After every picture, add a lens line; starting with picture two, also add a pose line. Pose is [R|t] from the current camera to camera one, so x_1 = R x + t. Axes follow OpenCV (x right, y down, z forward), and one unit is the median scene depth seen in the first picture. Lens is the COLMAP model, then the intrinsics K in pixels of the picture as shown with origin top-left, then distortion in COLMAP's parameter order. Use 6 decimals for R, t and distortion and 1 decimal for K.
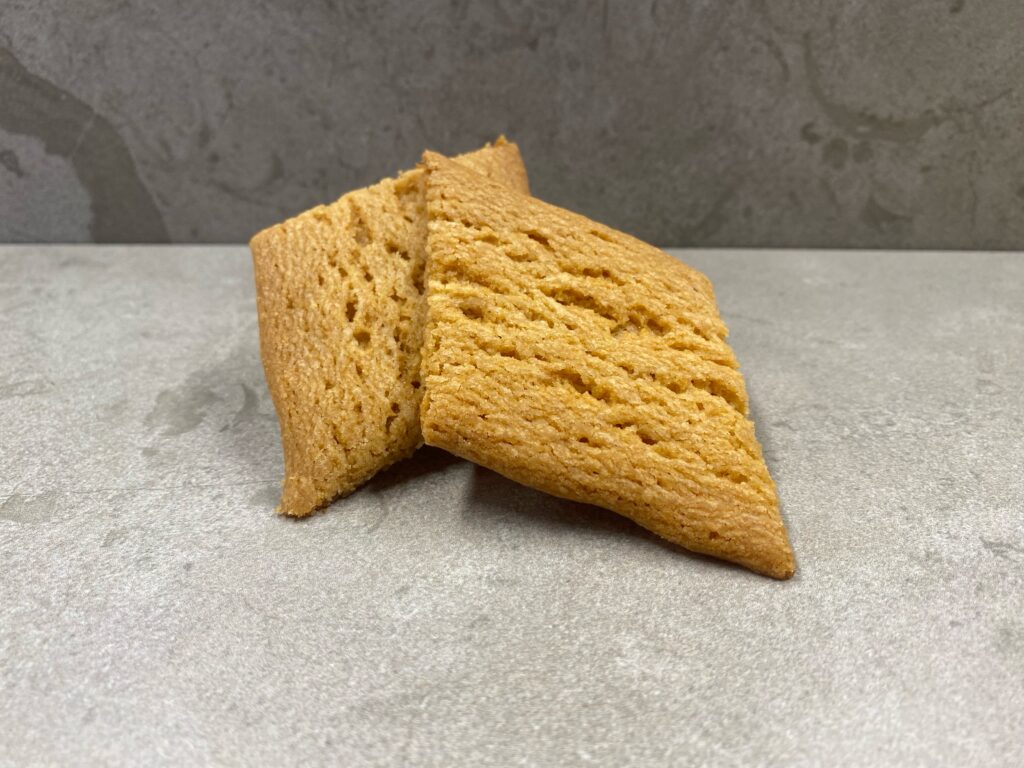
lens RADIAL K [[782.0, 0, 509.8], [0, 782.0, 379.8], [0, 0, 1]] dist [-0.060879, 0.050429]
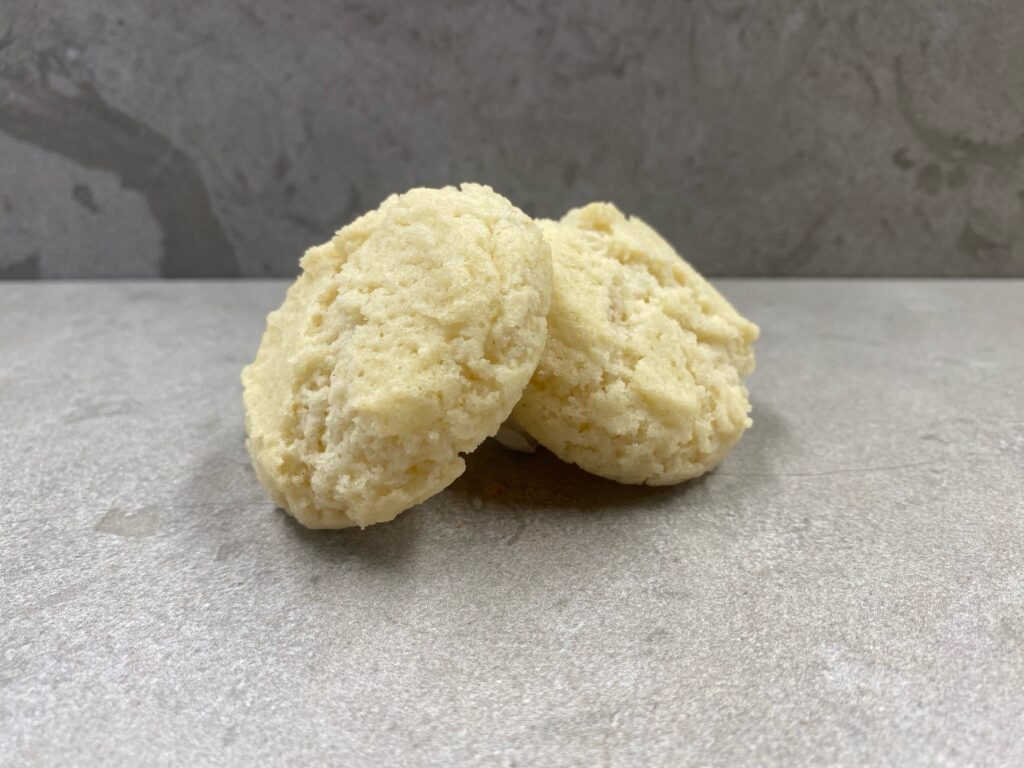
lens RADIAL K [[794.2, 0, 509.8], [0, 794.2, 382.3], [0, 0, 1]] dist [-0.068693, 0.053793]
pose [[0.999776, -0.007195, -0.019921, -0.155500], [0.005235, 0.995292, -0.096785, 0.093981], [0.020523, 0.096659, 0.995106, 0.068728]]
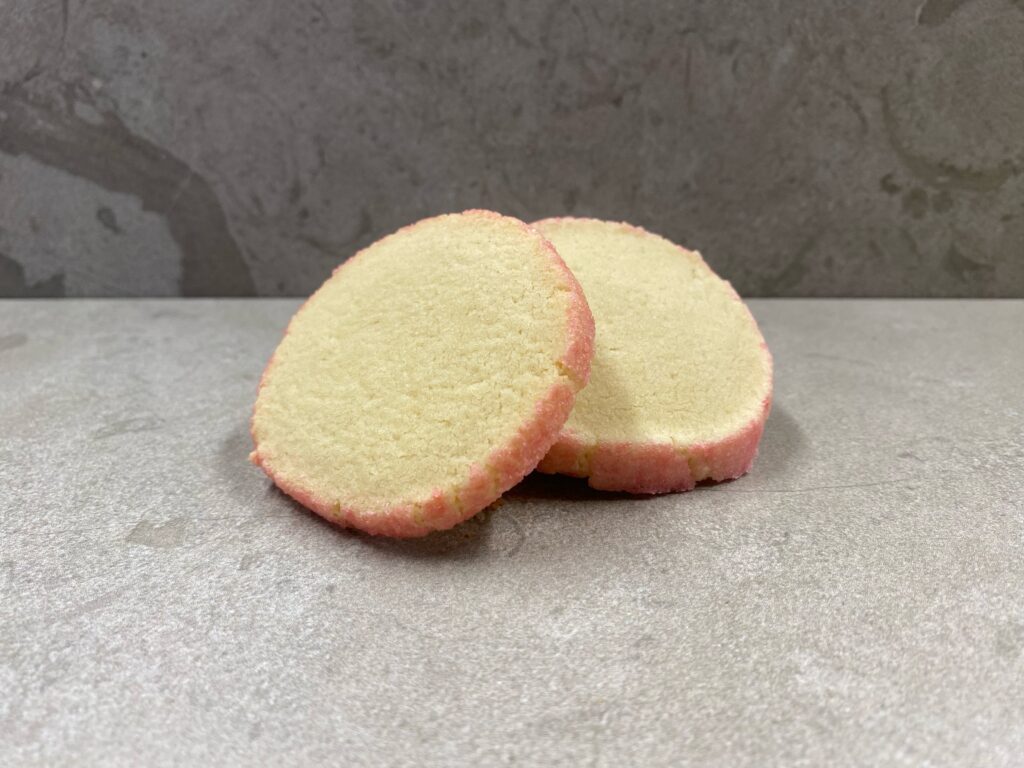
lens RADIAL K [[786.4, 0, 509.0], [0, 786.4, 381.0], [0, 0, 1]] dist [-0.064575, 0.055775]
pose [[0.999620, -0.004987, -0.027098, -0.149483], [0.002105, 0.994430, -0.105379, 0.078171], [0.027473, 0.105282, 0.994063, 0.002901]]
